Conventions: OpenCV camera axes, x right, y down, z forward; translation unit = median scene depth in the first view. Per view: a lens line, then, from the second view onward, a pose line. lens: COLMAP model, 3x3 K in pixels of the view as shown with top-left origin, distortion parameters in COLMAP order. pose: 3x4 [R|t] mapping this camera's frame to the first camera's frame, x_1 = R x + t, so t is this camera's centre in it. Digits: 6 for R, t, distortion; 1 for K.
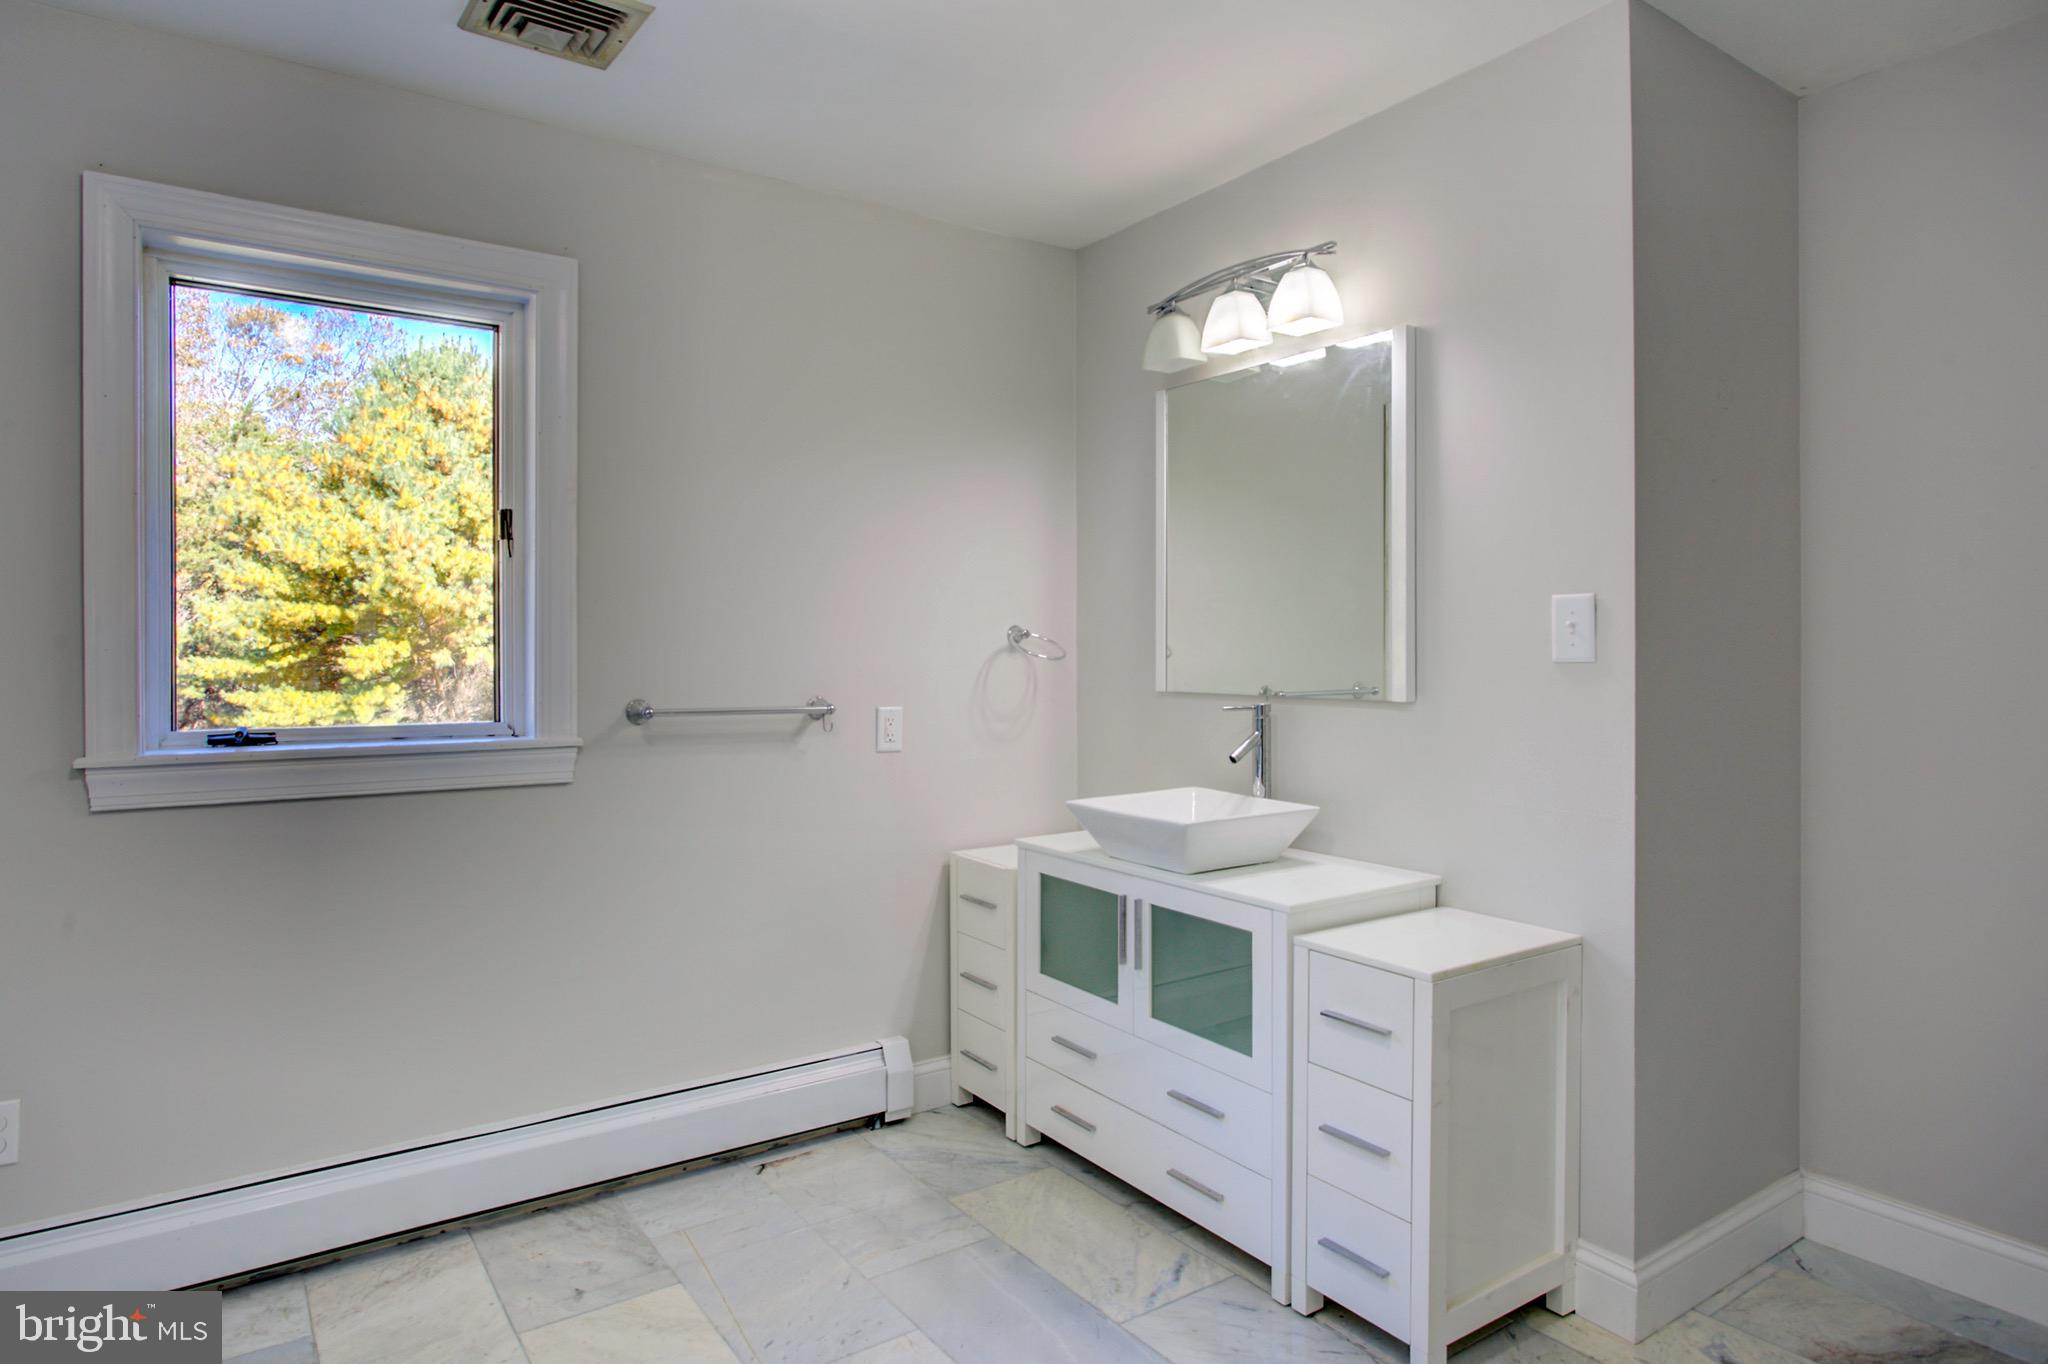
lens RADIAL K [[1175.5, 0, 1024.0], [0, 1175.5, 682.0], [0, 0, 1]] dist [-0.002299, -0.000352]
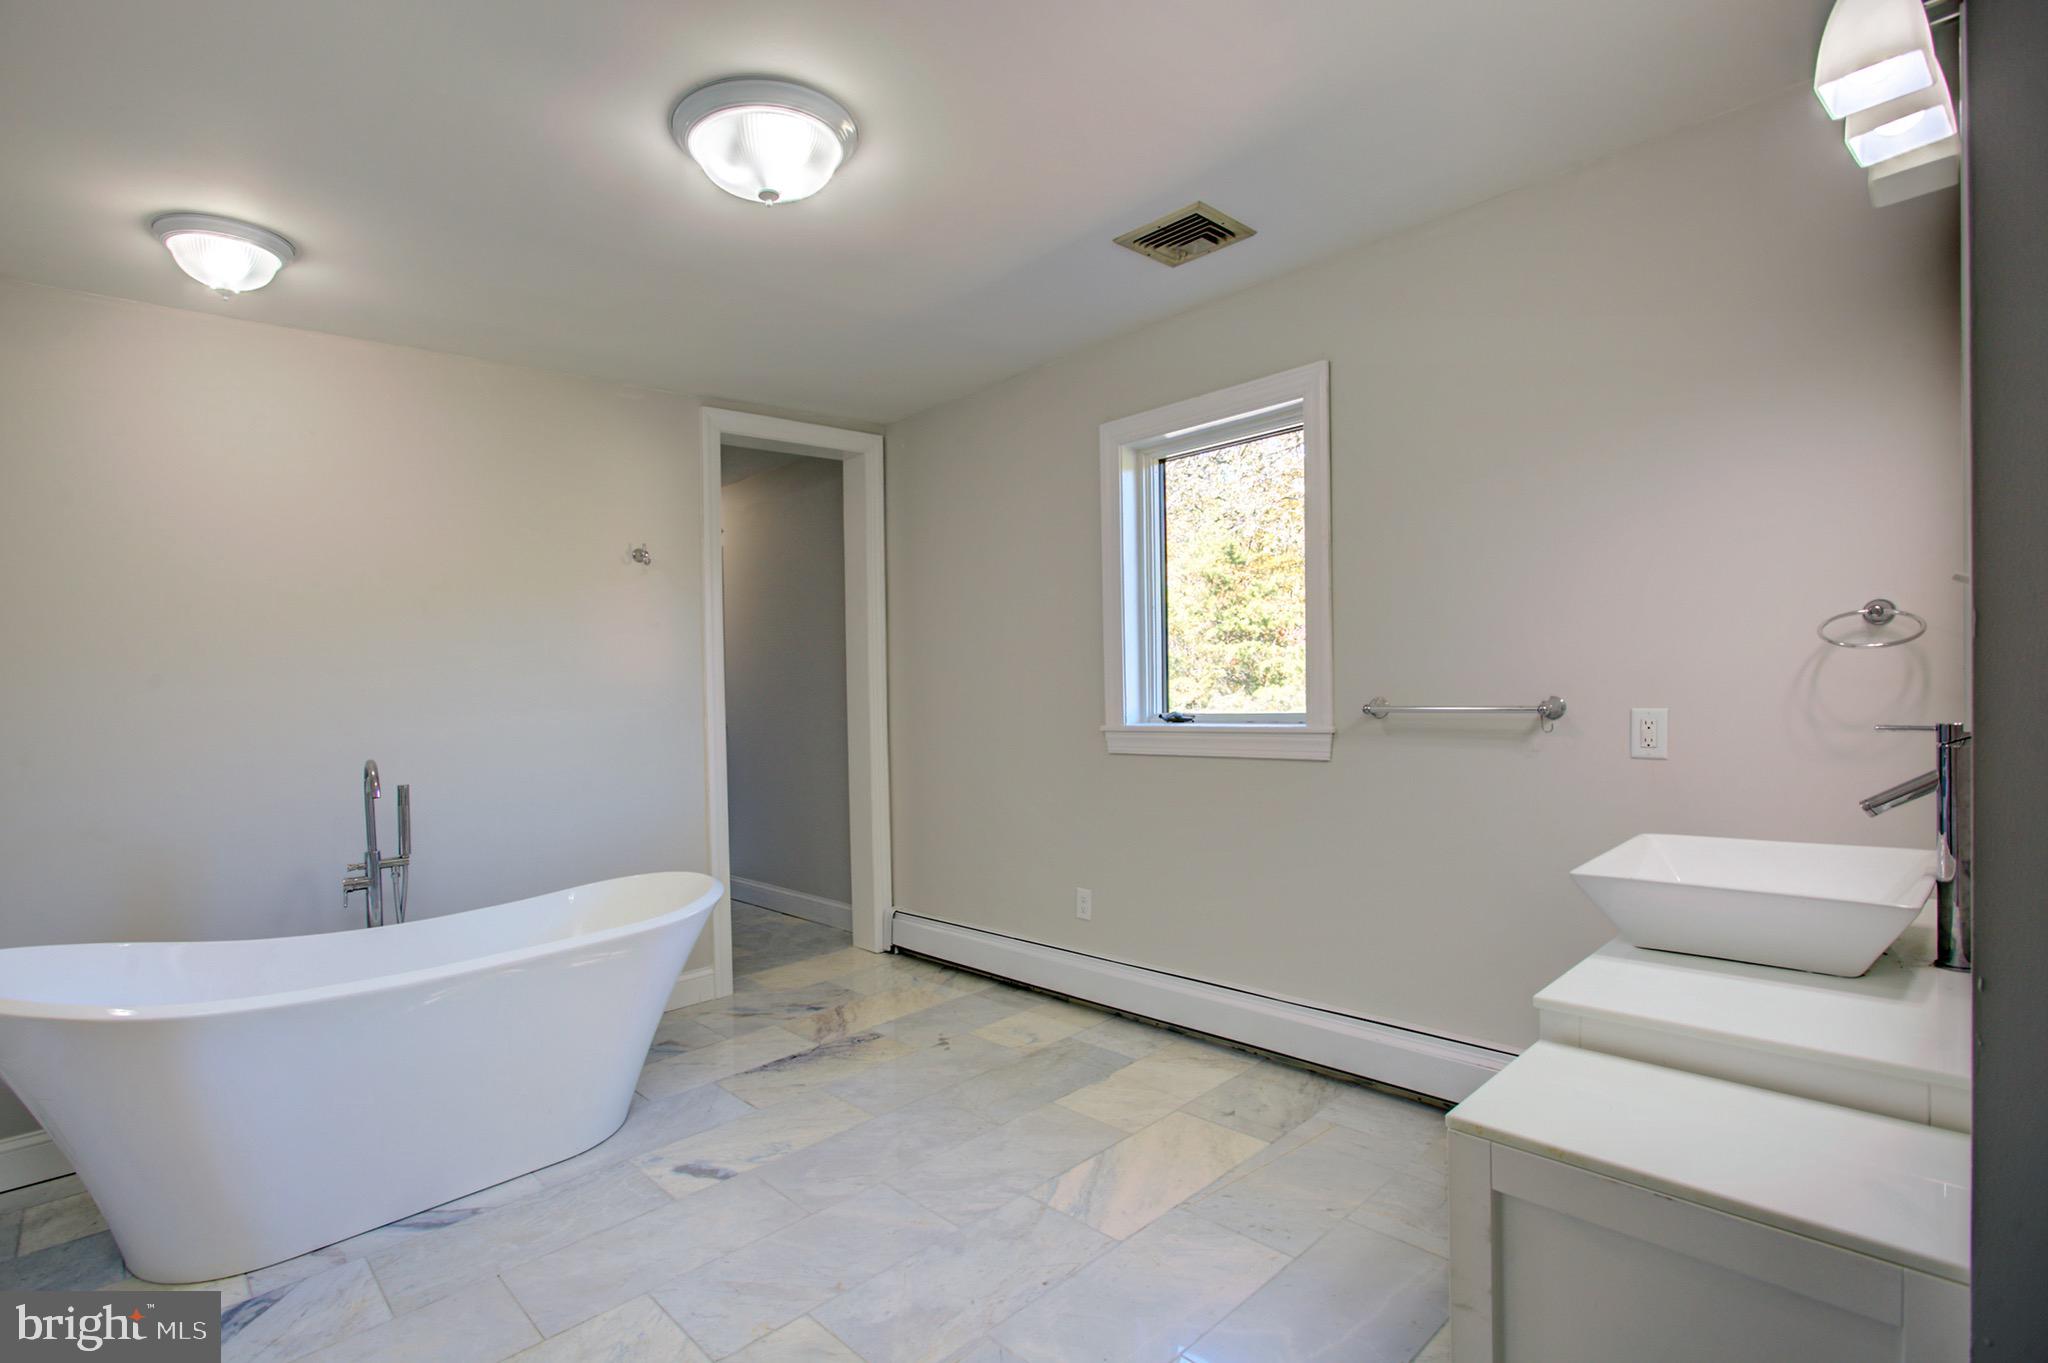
lens RADIAL K [[977.8, 0, 1024.0], [0, 977.8, 681.5], [0, 0, 1]] dist [-0.004622, -0.000234]
pose [[0.158430, -0.005490, -0.987355, 0.680952], [0.015390, 0.999877, -0.003090, -0.005744], [0.987250, -0.014706, 0.158495, 0.512417]]
